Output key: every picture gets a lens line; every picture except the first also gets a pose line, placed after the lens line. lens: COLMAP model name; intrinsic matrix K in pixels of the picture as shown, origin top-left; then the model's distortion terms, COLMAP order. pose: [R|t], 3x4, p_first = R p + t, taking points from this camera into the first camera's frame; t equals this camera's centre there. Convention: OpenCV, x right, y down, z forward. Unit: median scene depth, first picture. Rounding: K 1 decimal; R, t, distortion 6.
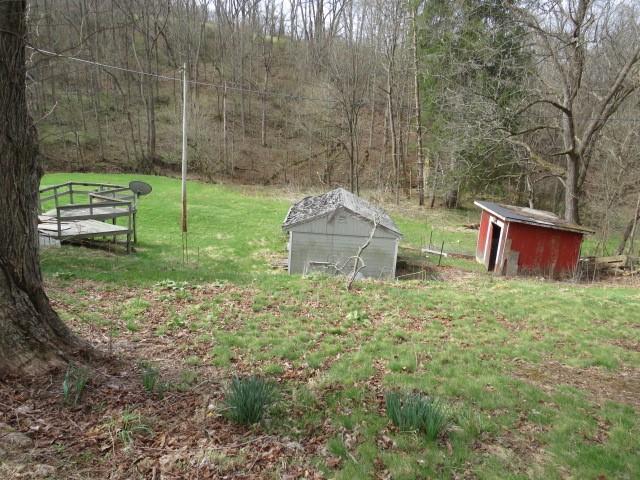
lens RADIAL K [[450.0, 0, 320.0], [0, 450.0, 240.0], [0, 0, 1]] dist [-0.037653, 0.022189]
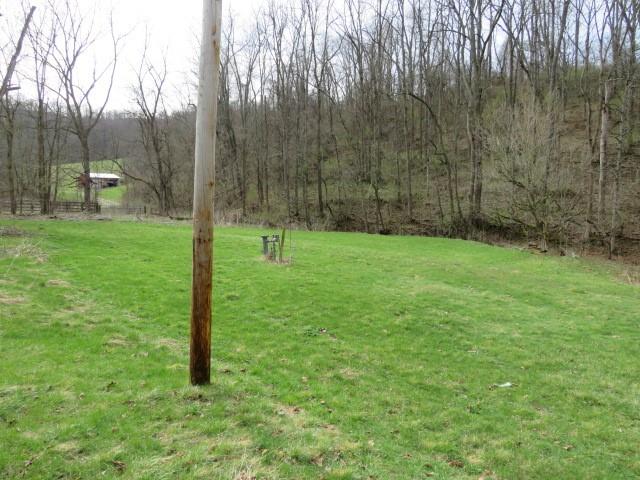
lens RADIAL K [[450.0, 0, 320.0], [0, 450.0, 240.0], [0, 0, 1]] dist [-0.037653, 0.022189]
pose [[0.686696, 0.018807, -0.726701, -0.066056], [-0.162435, 0.978359, -0.128173, -0.040276], [0.708564, 0.206058, 0.674890, 0.546916]]
